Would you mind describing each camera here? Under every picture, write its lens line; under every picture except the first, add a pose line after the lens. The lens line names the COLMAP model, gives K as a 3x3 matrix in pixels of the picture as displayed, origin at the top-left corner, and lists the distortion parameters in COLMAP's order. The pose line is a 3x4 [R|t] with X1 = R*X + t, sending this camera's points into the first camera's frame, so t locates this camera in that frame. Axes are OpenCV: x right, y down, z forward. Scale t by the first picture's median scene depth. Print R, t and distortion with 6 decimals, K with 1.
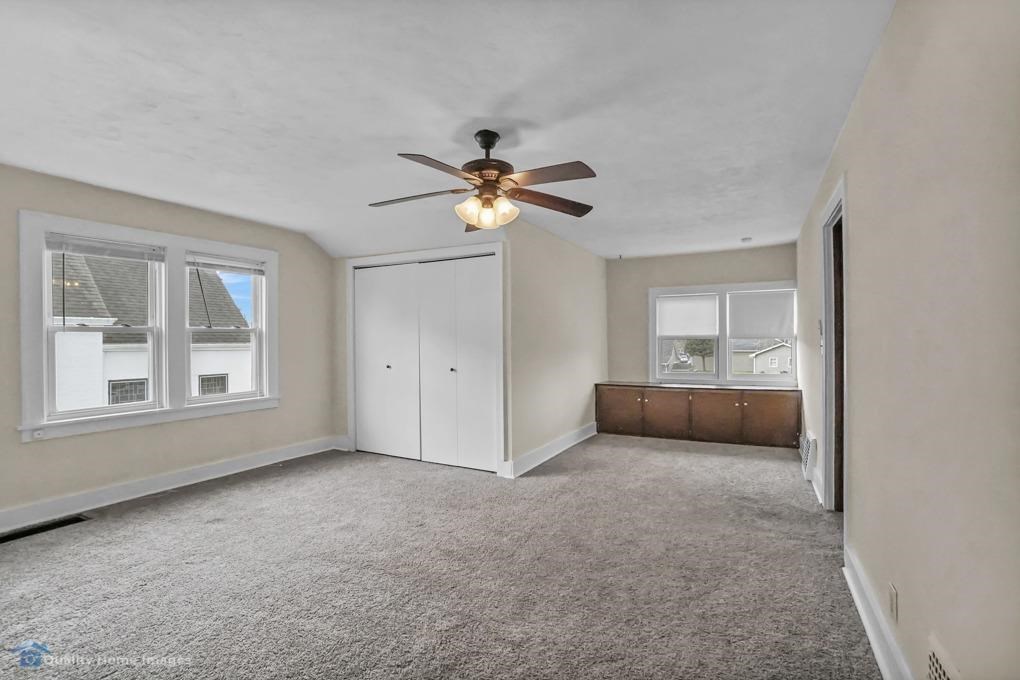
lens RADIAL K [[463.1, 0, 520.8], [0, 463.1, 344.5], [0, 0, 1]] dist [-0.065172, 0.025149]
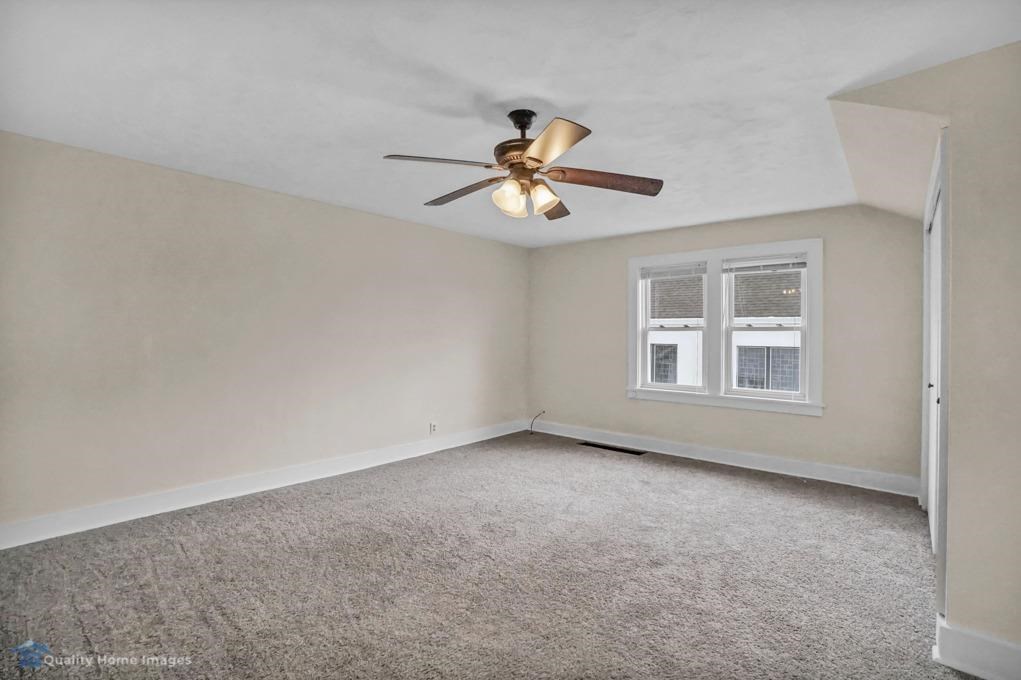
lens RADIAL K [[463.5, 0, 521.3], [0, 463.5, 344.5], [0, 0, 1]] dist [-0.065172, 0.025149]
pose [[-0.204443, 0.026523, -0.978519, 0.531094], [-0.018070, 0.999360, 0.030863, -0.020506], [0.978712, 0.023991, -0.203833, 0.769480]]
